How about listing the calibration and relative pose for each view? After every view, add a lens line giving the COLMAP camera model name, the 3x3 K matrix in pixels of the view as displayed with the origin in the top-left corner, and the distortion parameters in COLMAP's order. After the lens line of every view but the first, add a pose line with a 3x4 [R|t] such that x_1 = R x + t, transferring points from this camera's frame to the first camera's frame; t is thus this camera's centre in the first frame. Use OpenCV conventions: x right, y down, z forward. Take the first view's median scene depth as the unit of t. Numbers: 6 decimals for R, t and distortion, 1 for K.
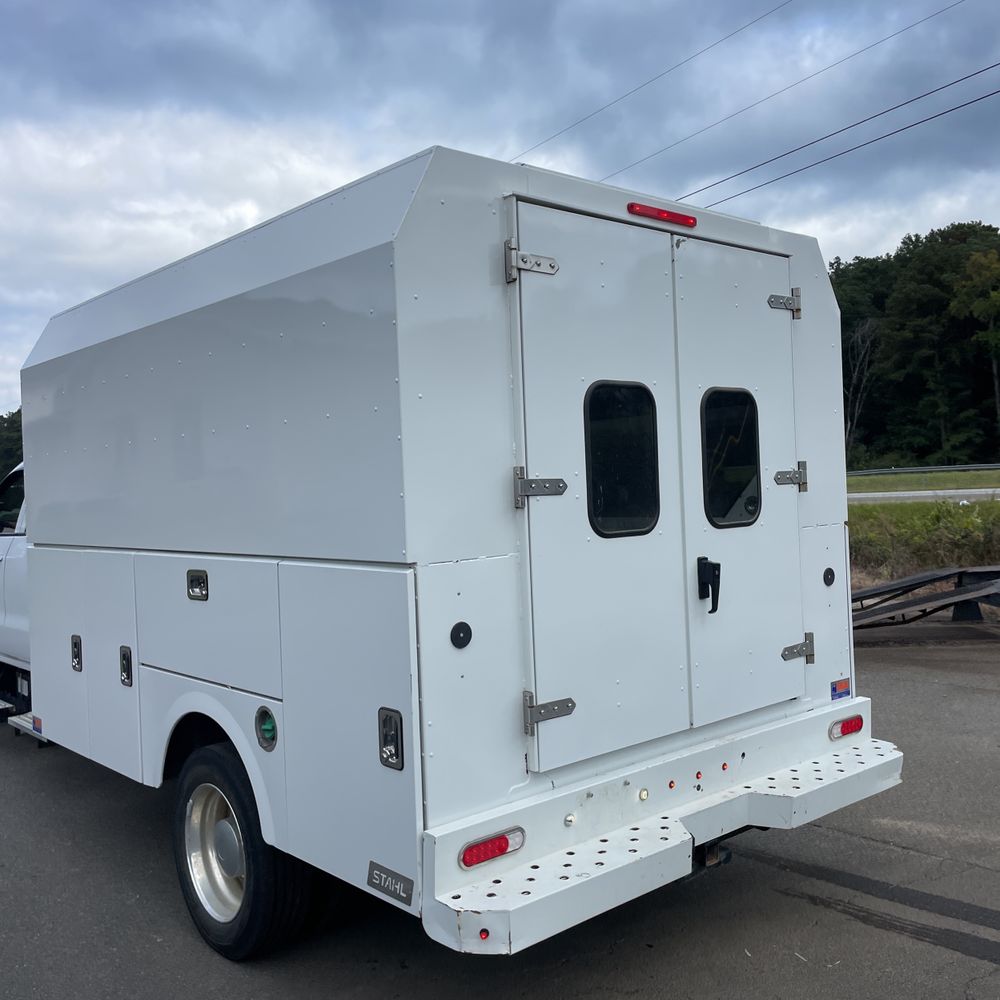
lens RADIAL K [[1009.2, 0, 495.6], [0, 1009.2, 492.7], [0, 0, 1]] dist [0.078657, -0.099773]
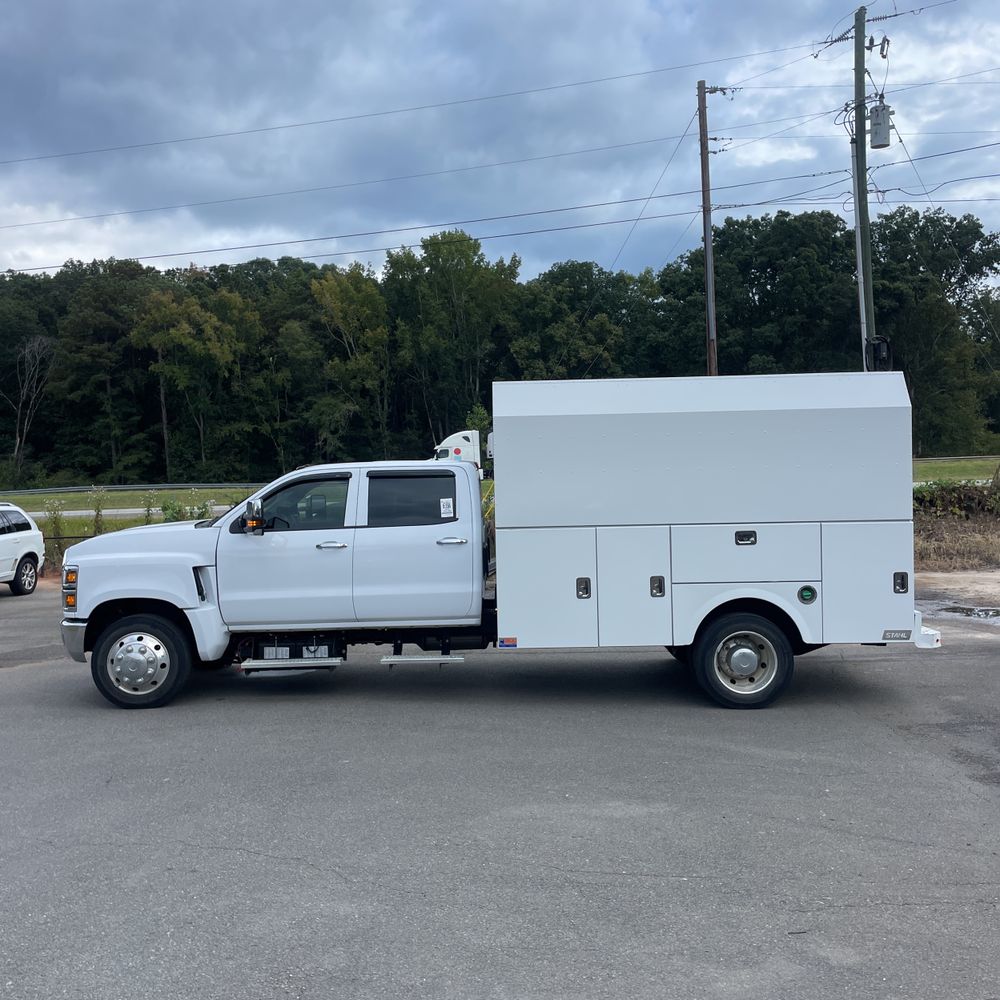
lens RADIAL K [[1004.1, 0, 500.0], [0, 1004.1, 500.0], [0, 0, 1]] dist [0.097929, -0.139529]
pose [[0.662535, 0.006129, 0.749006, -2.259443], [0.002138, 0.999947, -0.010073, 0.031959], [-0.749028, 0.008275, 0.662487, -0.021794]]
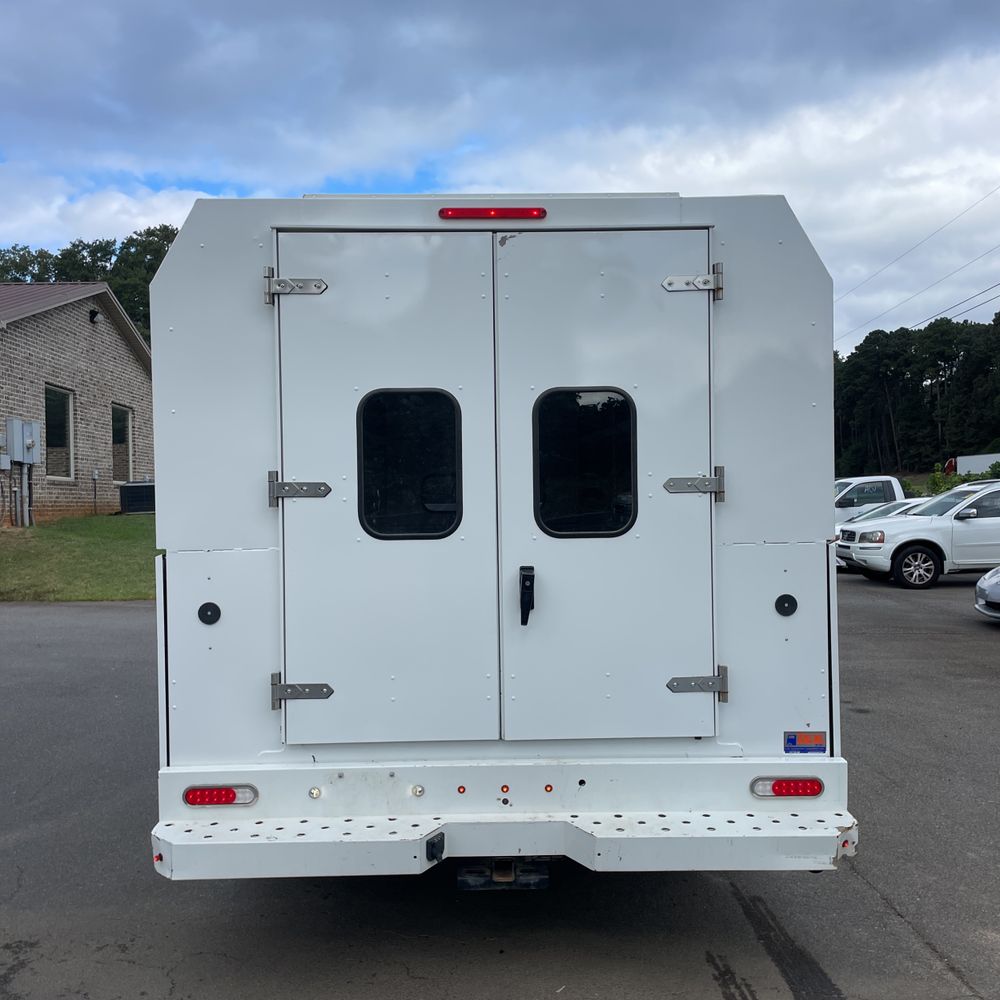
lens RADIAL K [[1004.8, 0, 489.8], [0, 1004.8, 499.1], [0, 0, 1]] dist [0.092616, -0.118902]
pose [[0.764497, 0.041184, -0.643311, 0.760284], [-0.020074, 0.998994, 0.040099, -0.036397], [0.644315, -0.017741, 0.764554, 0.240796]]
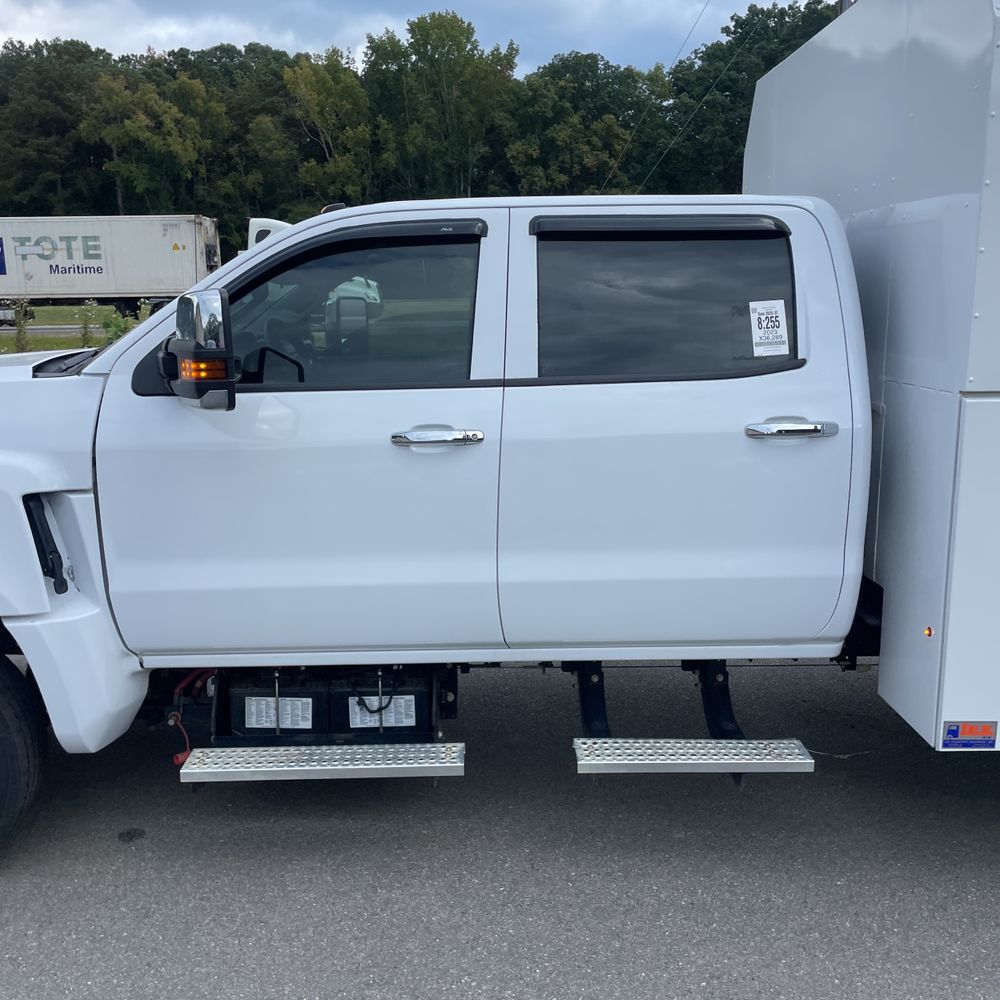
lens RADIAL K [[1008.4, 0, 507.4], [0, 1008.4, 485.9], [0, 0, 1]] dist [0.077091, -0.101878]
pose [[0.641717, -0.105800, 0.759609, -1.385515], [-0.012121, 0.988916, 0.147979, 0.033321], [-0.766846, -0.104168, 0.633322, 1.204969]]
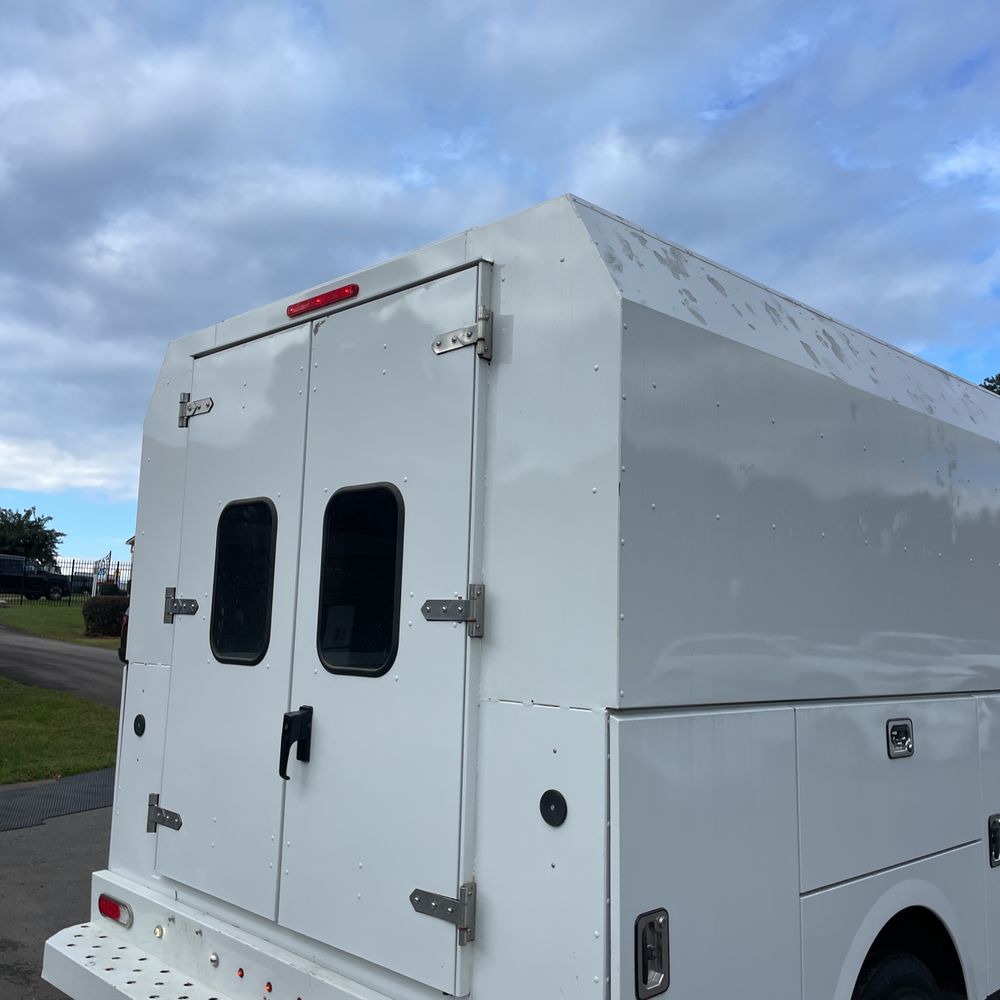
lens RADIAL K [[1000.8, 0, 494.2], [0, 1000.8, 491.8], [0, 0, 1]] dist [0.130873, -0.221707]
pose [[0.052661, -0.091653, -0.994398, 0.972130], [-0.037943, 0.994877, -0.093706, -0.032650], [0.997891, 0.042665, 0.048914, 1.061098]]
